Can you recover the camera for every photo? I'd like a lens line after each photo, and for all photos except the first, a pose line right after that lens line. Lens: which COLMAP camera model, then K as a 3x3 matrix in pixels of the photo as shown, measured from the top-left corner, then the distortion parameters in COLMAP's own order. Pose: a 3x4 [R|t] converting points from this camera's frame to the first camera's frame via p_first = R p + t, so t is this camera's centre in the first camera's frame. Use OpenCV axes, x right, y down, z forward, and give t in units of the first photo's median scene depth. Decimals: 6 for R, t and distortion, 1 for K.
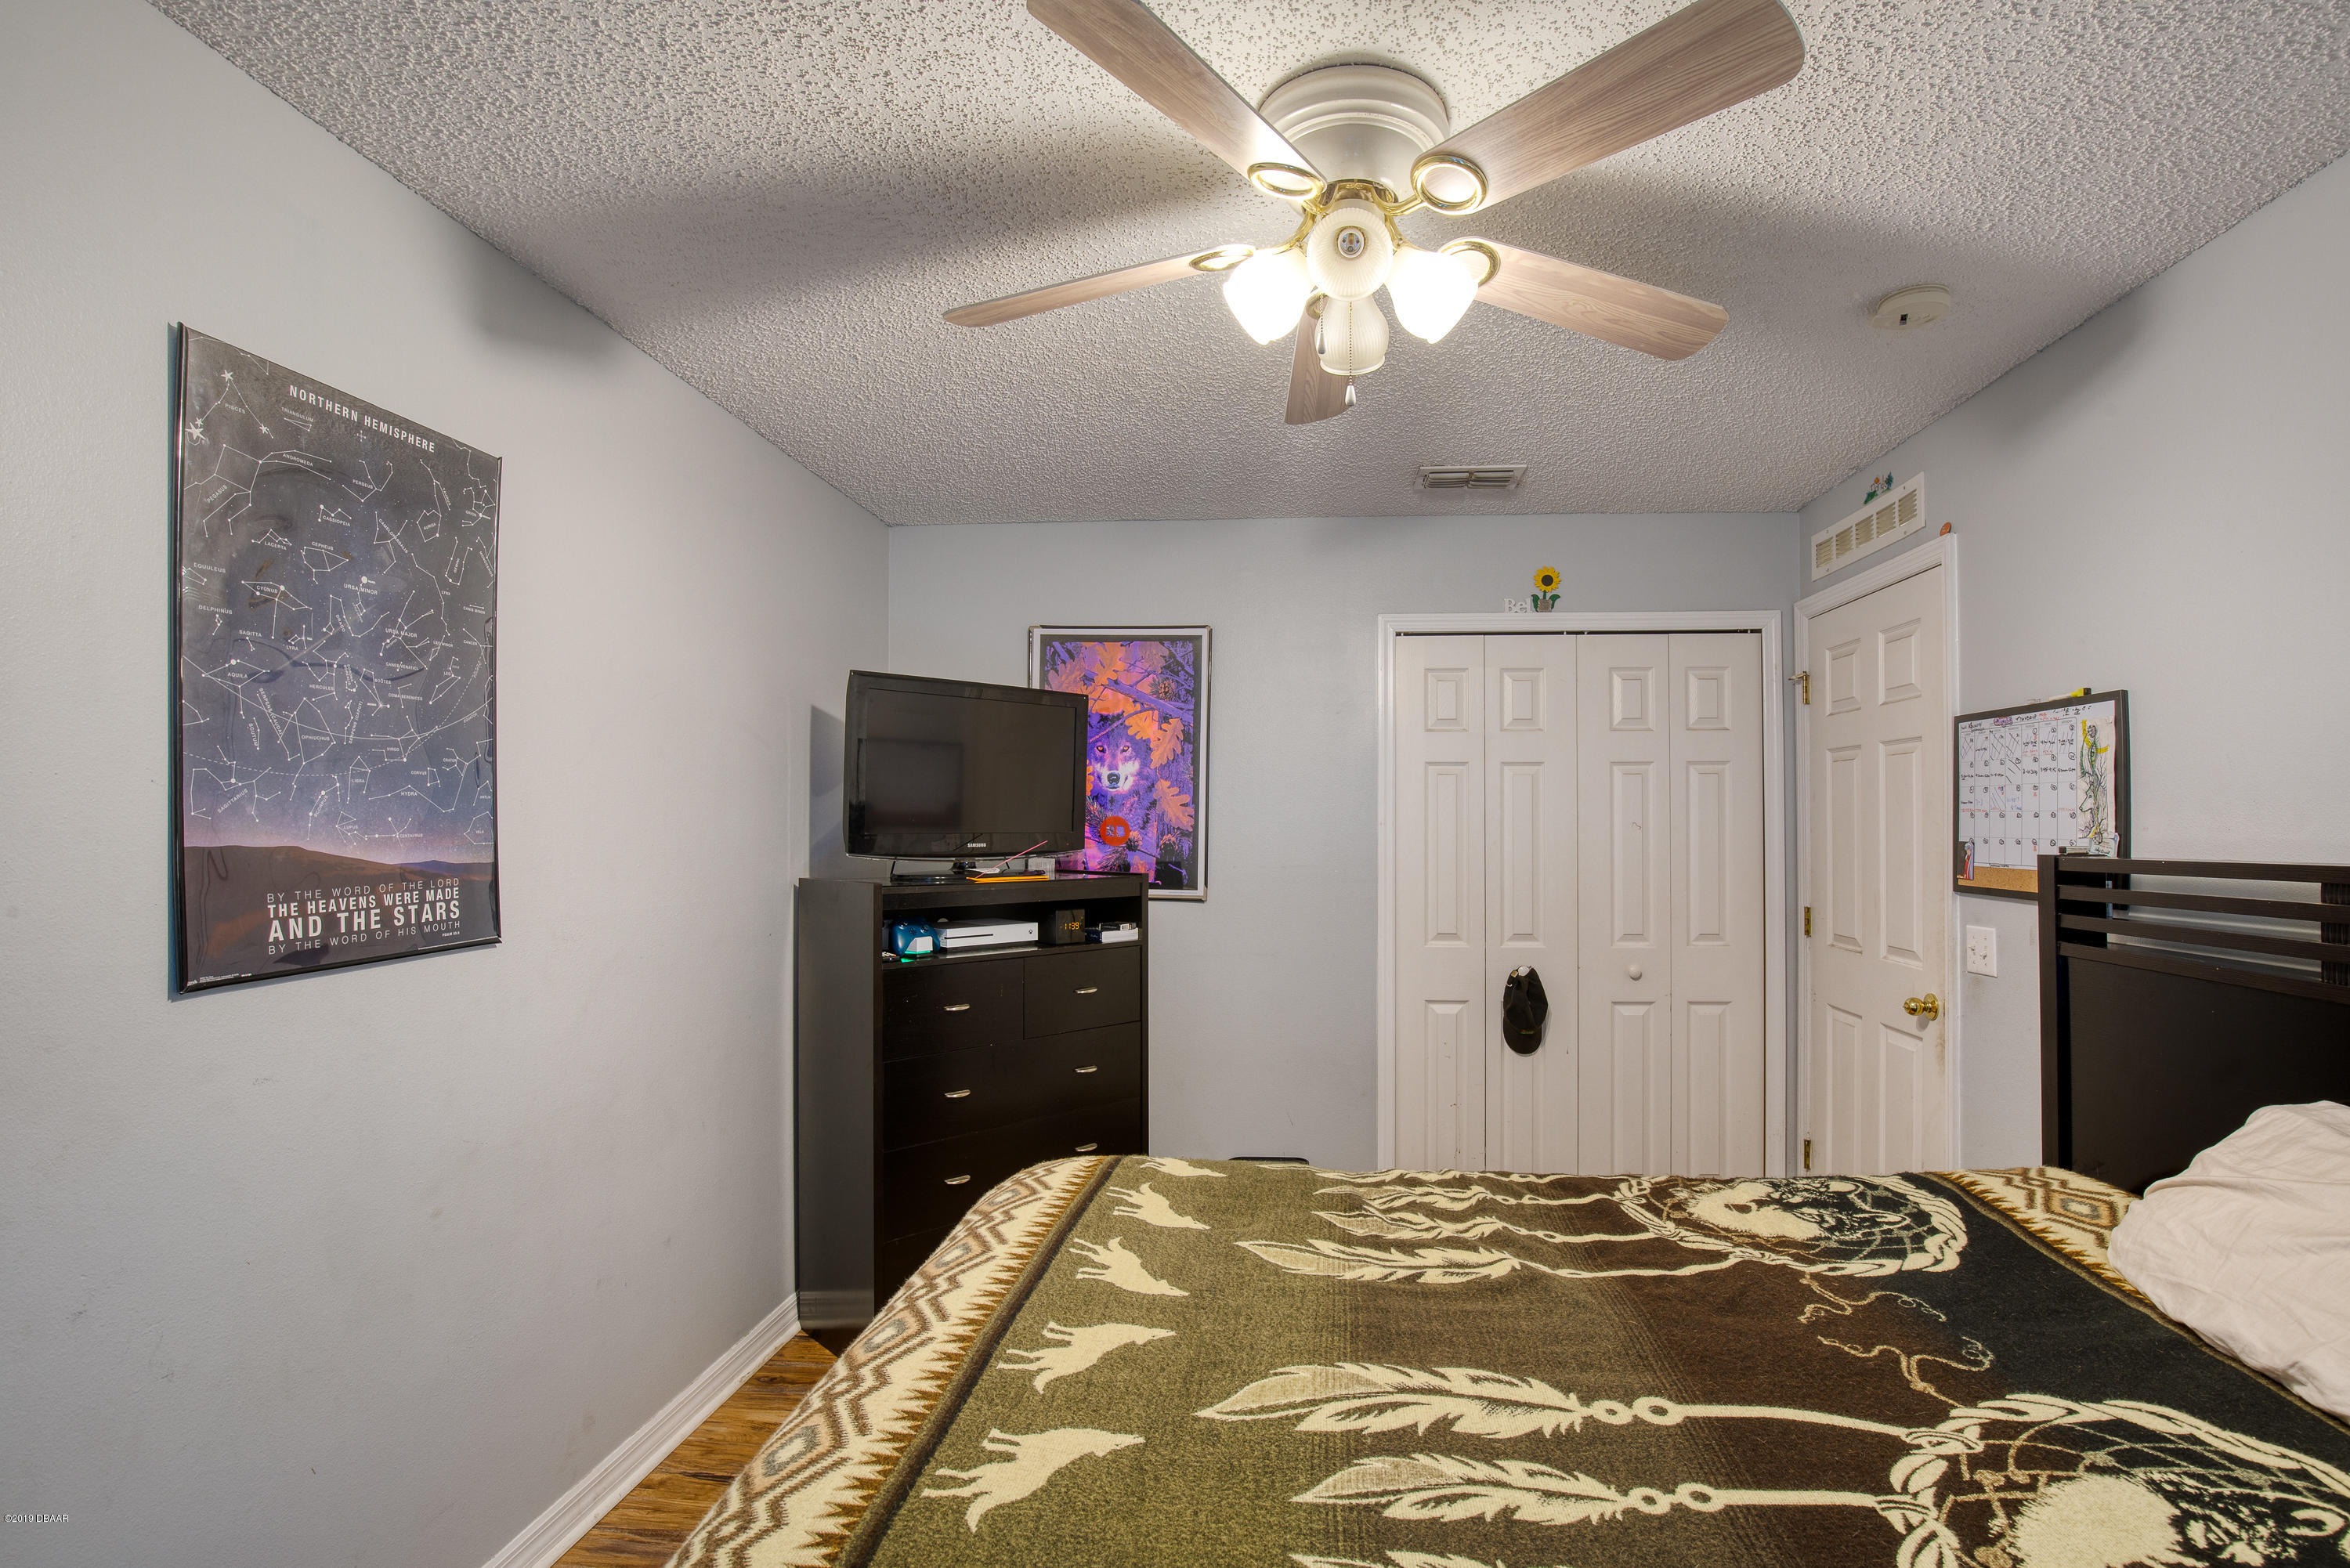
lens RADIAL K [[1172.8, 0, 1187.0], [0, 1172.8, 798.4], [0, 0, 1]] dist [-0.031562, 0.012942]
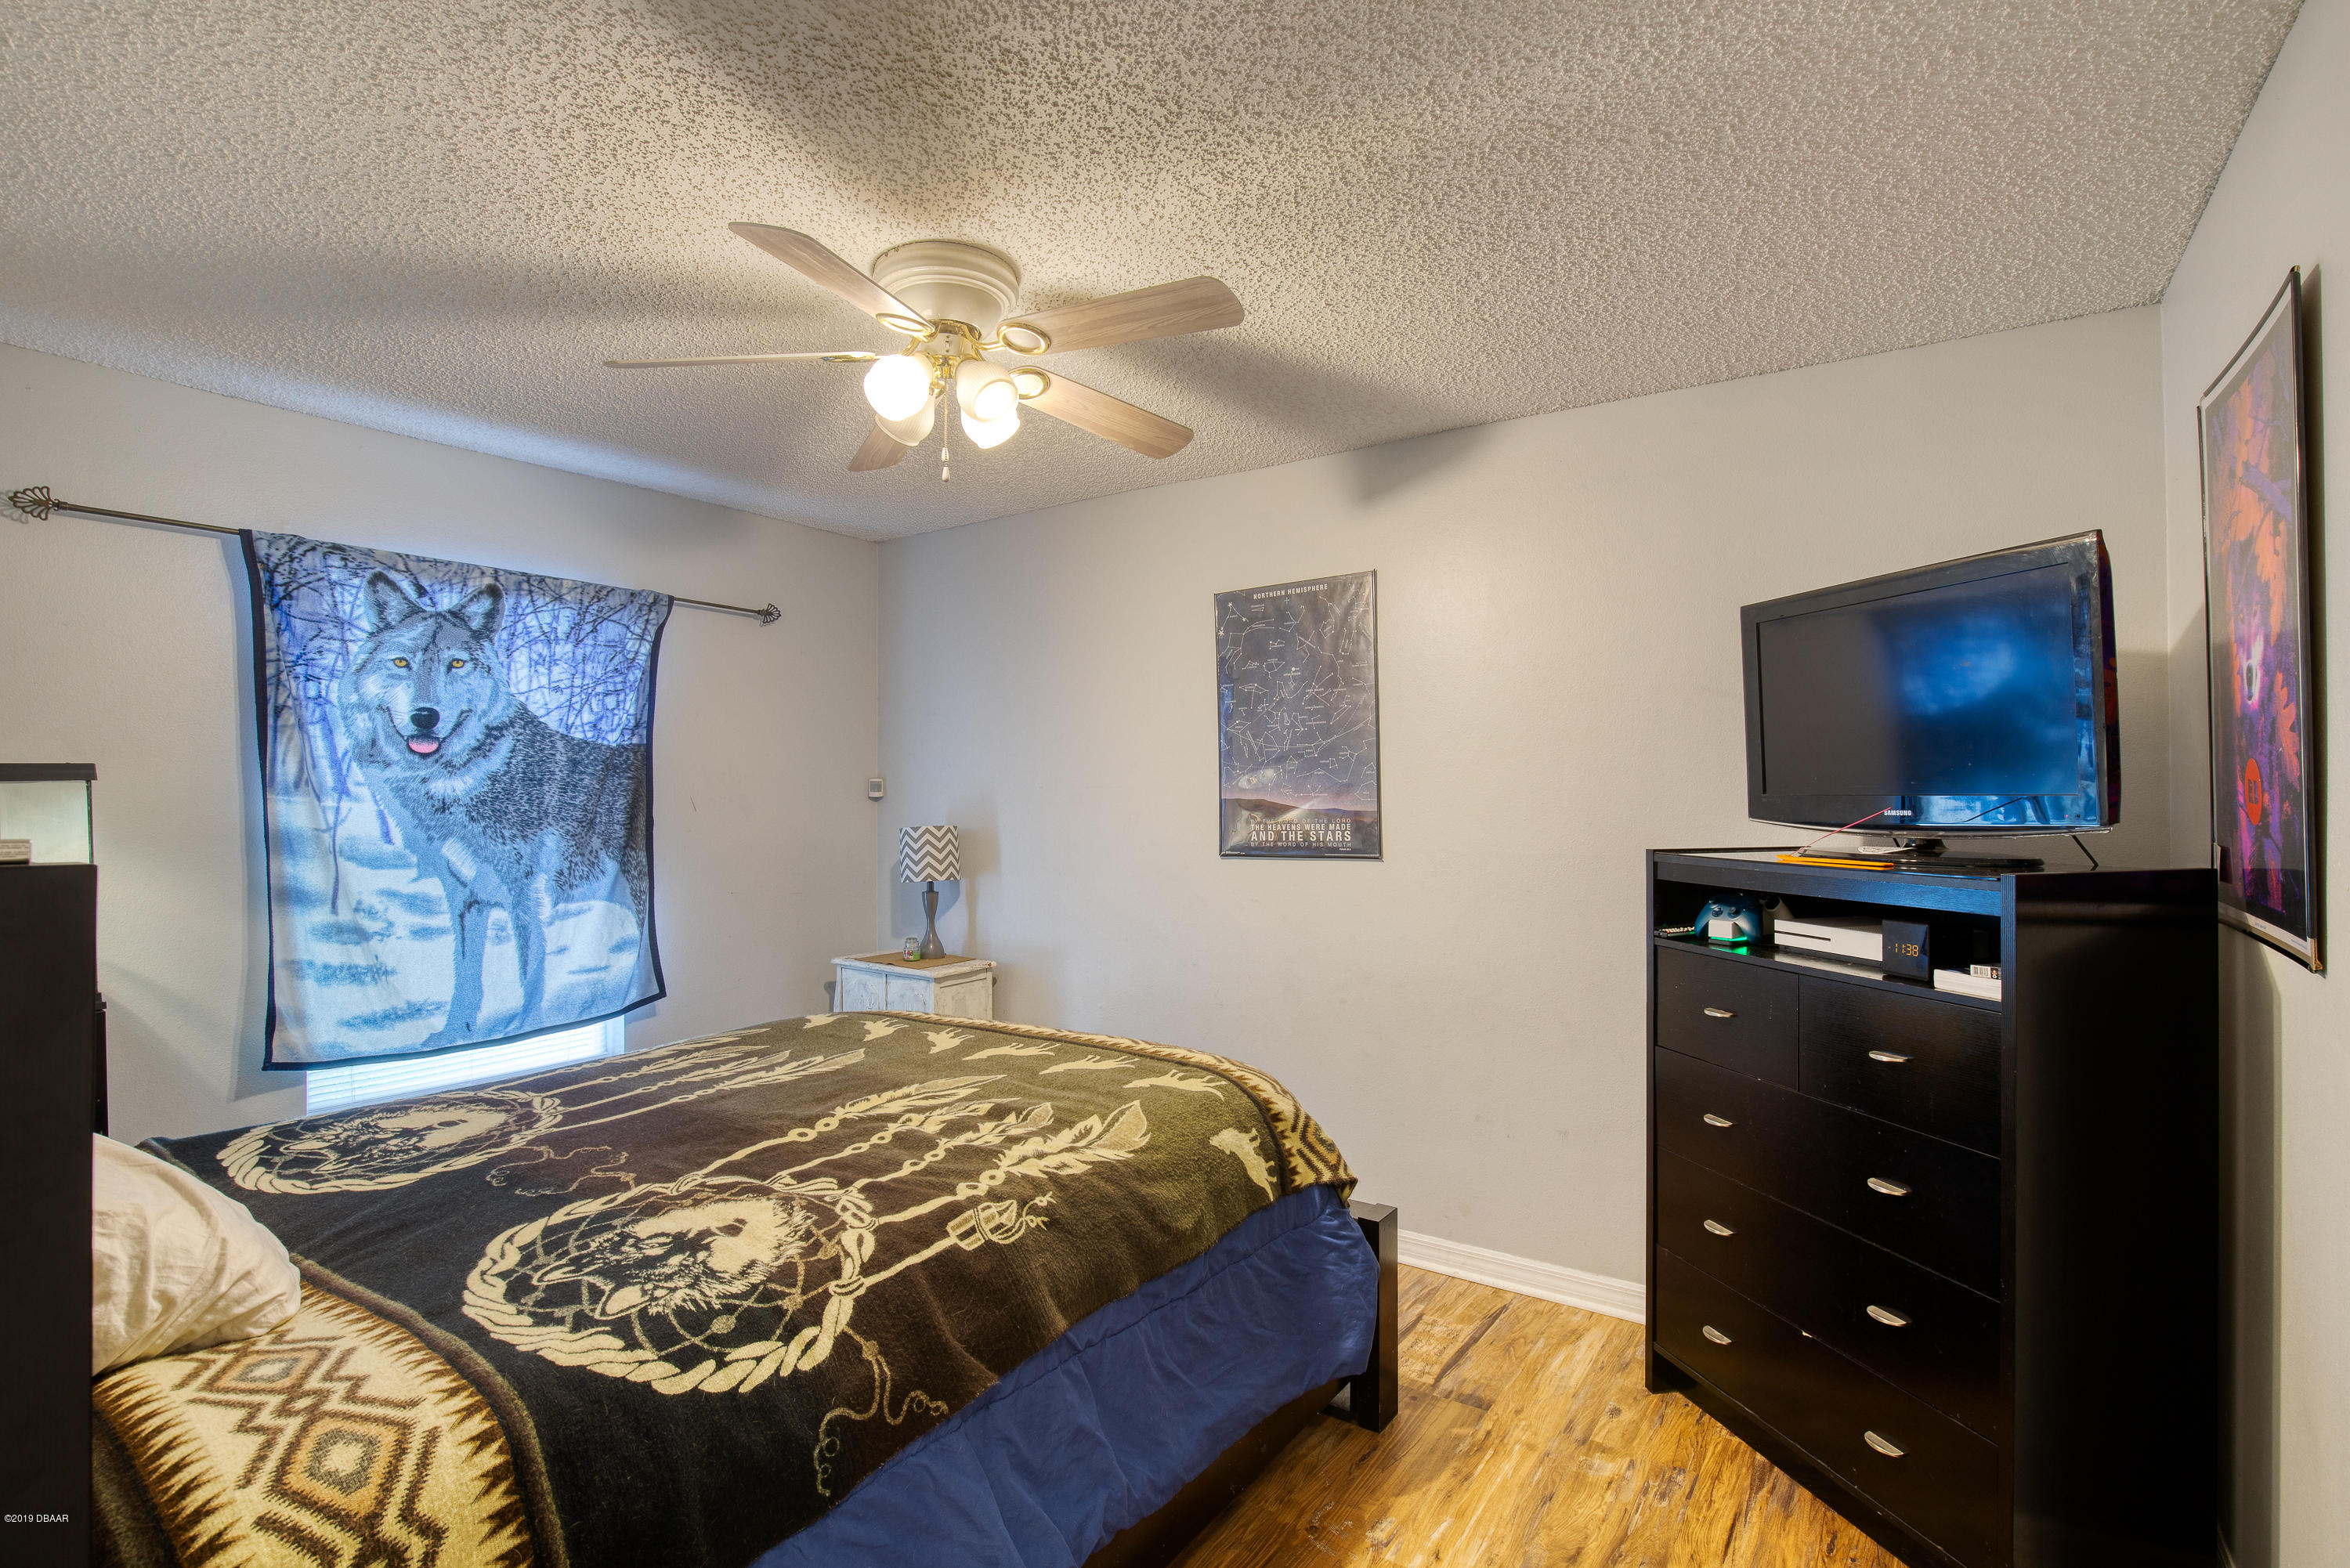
lens RADIAL K [[1086.0, 0, 1183.8], [0, 1086.0, 795.2], [0, 0, 1]] dist [-0.026547, 0.000581]
pose [[-0.491014, 0.001079, -0.871151, 1.076588], [0.022921, 0.999669, -0.011681, 0.052477], [0.870850, -0.025703, -0.490877, 1.812009]]
